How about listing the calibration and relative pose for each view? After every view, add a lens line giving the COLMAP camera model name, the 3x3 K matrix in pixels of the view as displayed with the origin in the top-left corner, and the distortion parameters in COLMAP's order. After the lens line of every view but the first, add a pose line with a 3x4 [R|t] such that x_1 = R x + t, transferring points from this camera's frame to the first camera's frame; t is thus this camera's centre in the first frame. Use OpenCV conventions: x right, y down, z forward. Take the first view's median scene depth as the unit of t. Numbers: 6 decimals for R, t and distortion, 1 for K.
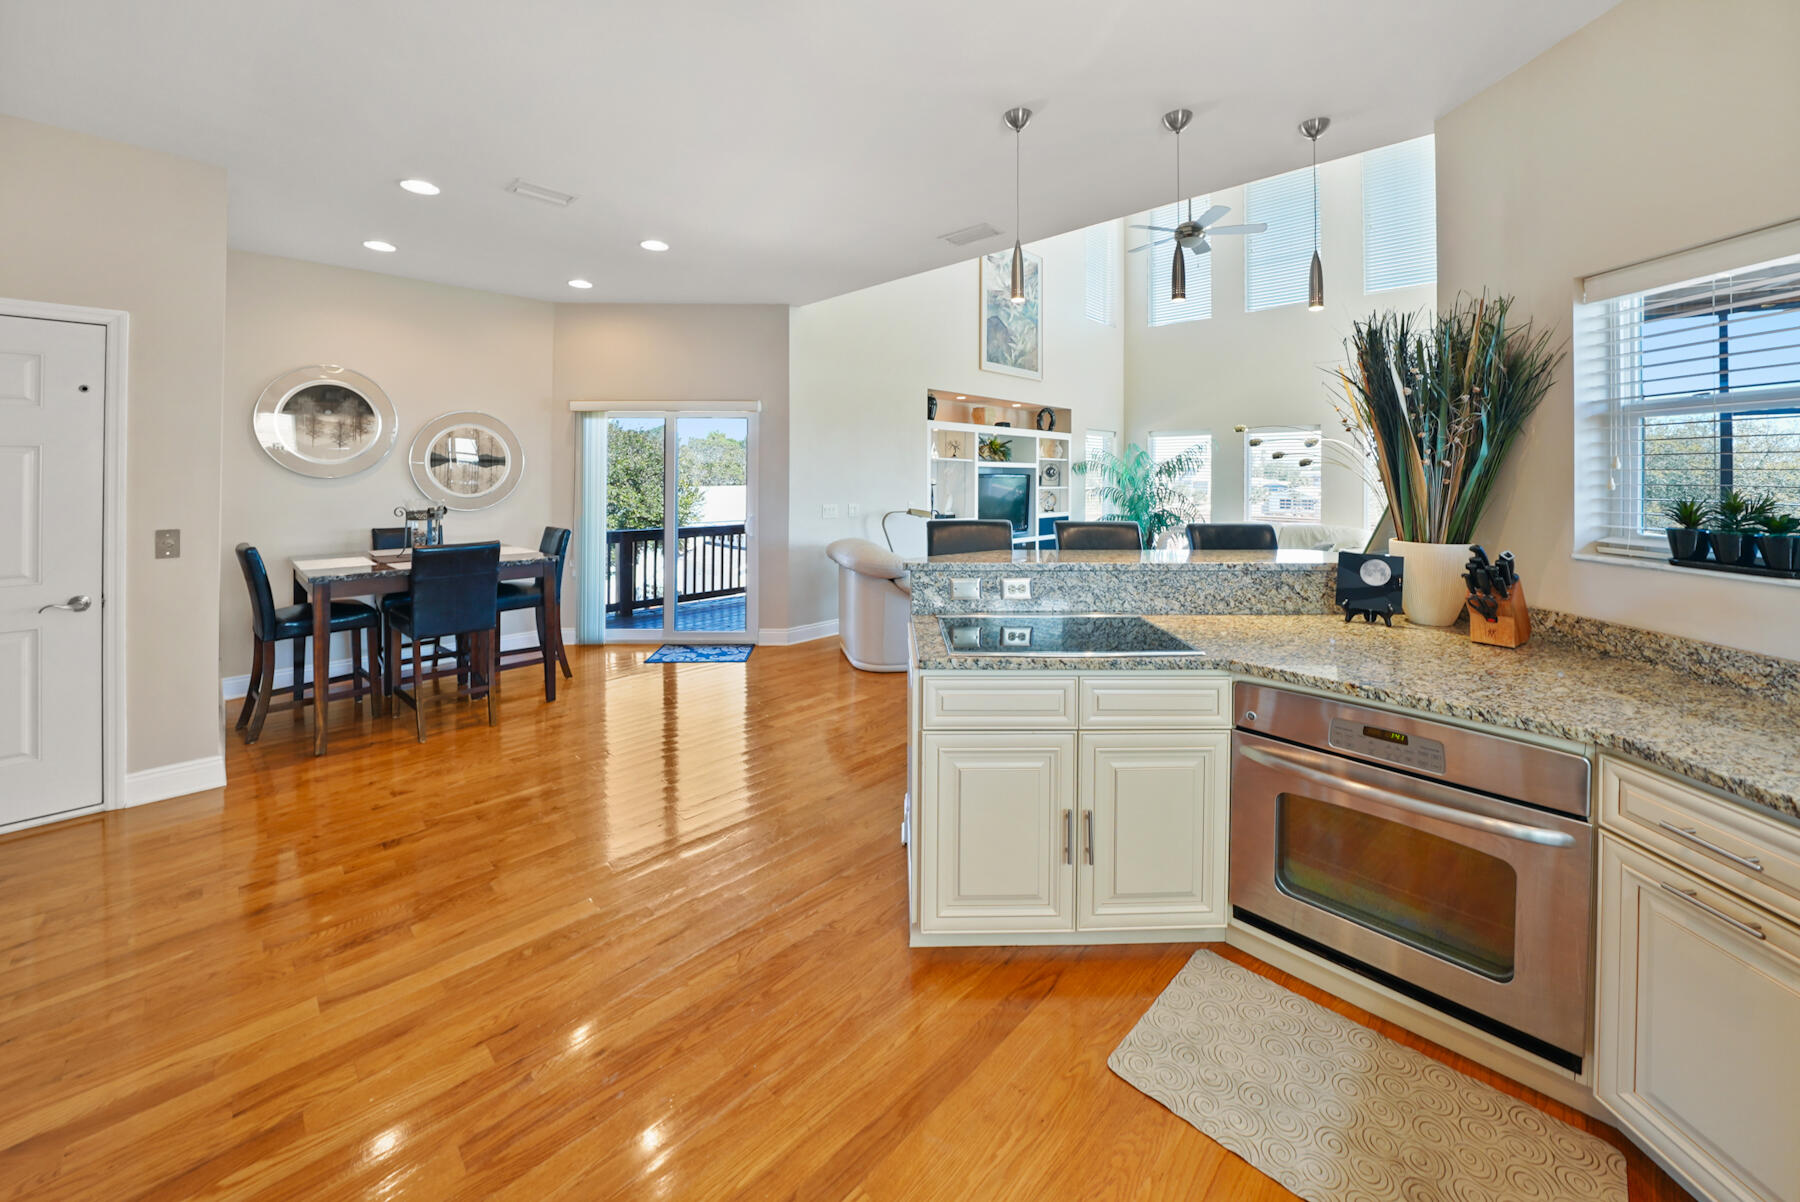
lens RADIAL K [[672.5, 0, 904.5], [0, 672.5, 473.2], [0, 0, 1]] dist [-0.007053, -0.000005]
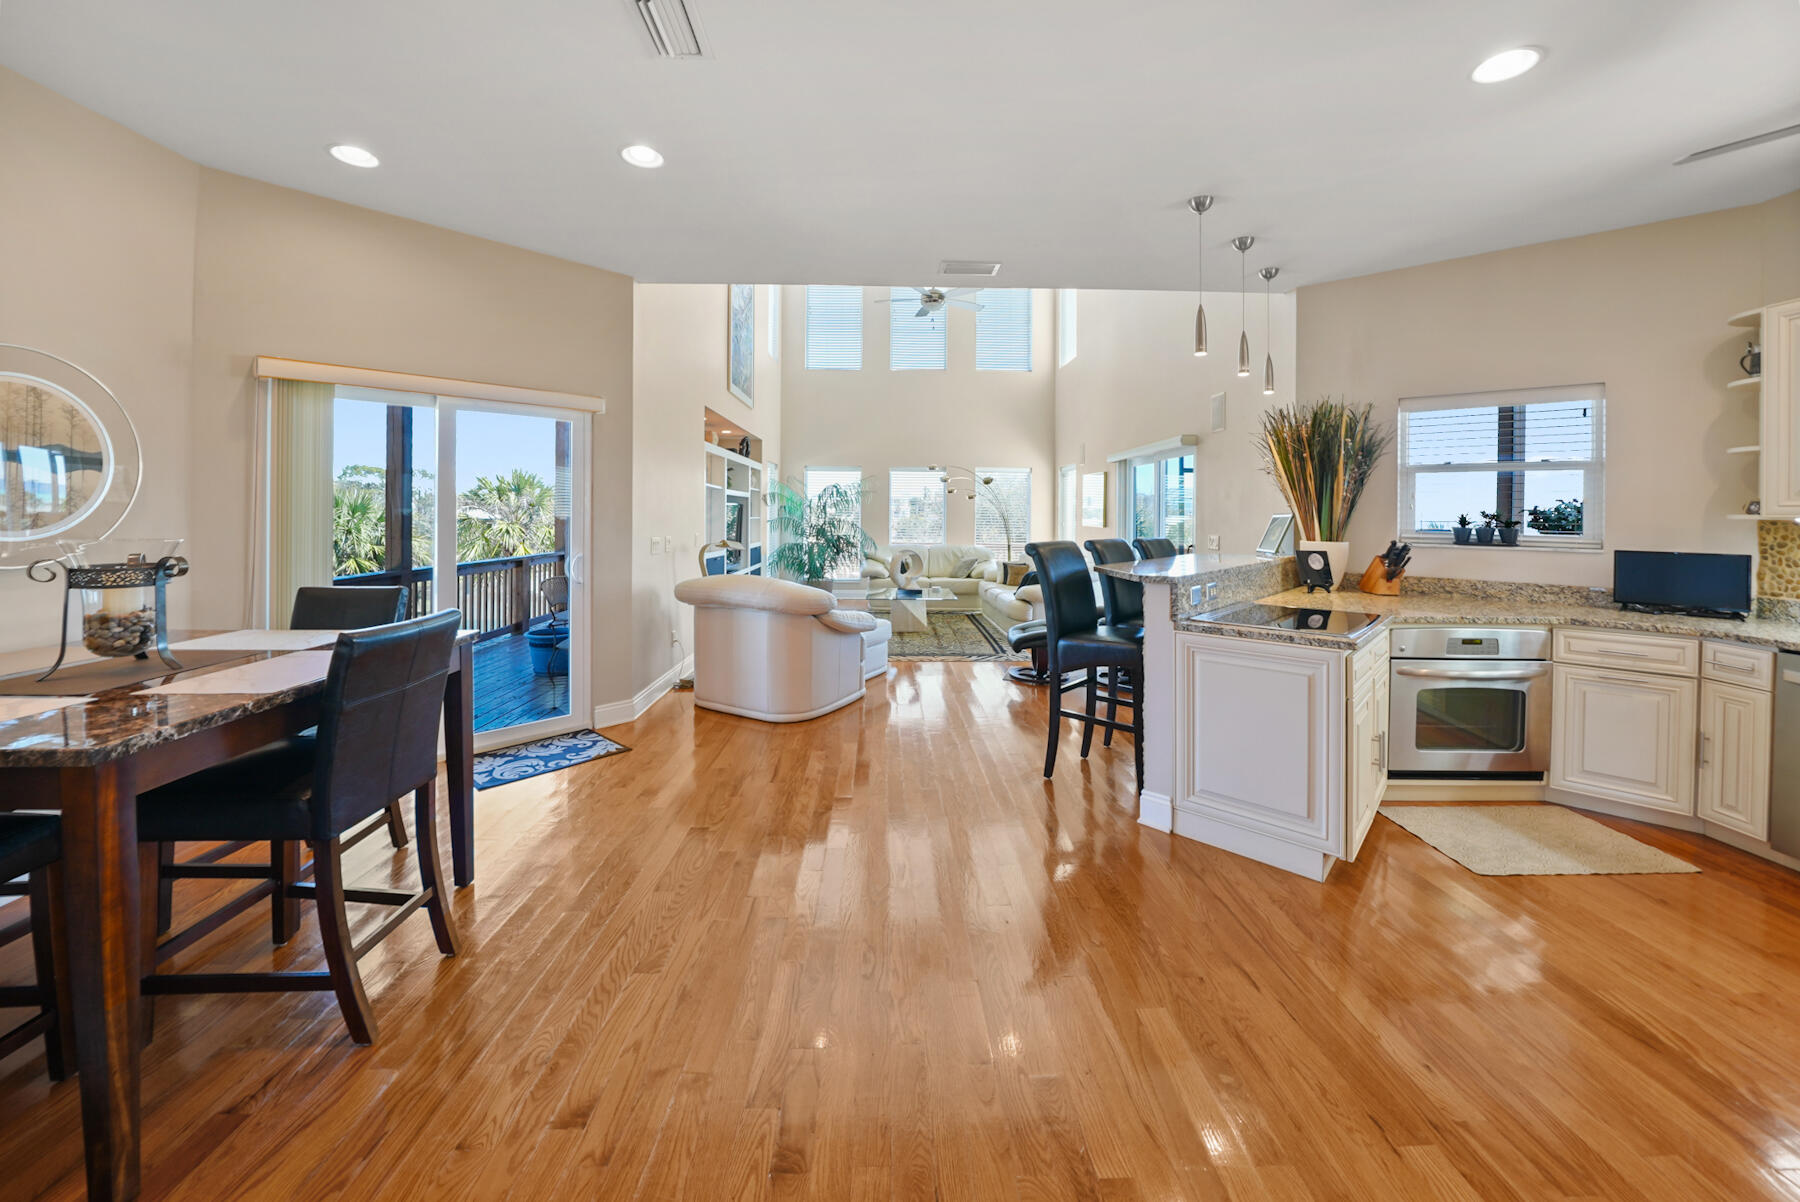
lens RADIAL K [[653.0, 0, 897.6], [0, 653.0, 515.3], [0, 0, 1]] dist [-0.017289, 0.000053]
pose [[0.708217, -0.002324, 0.705991, -0.392629], [-0.007117, 0.999920, 0.010430, 0.009283], [-0.705959, -0.012411, 0.708144, 0.209729]]
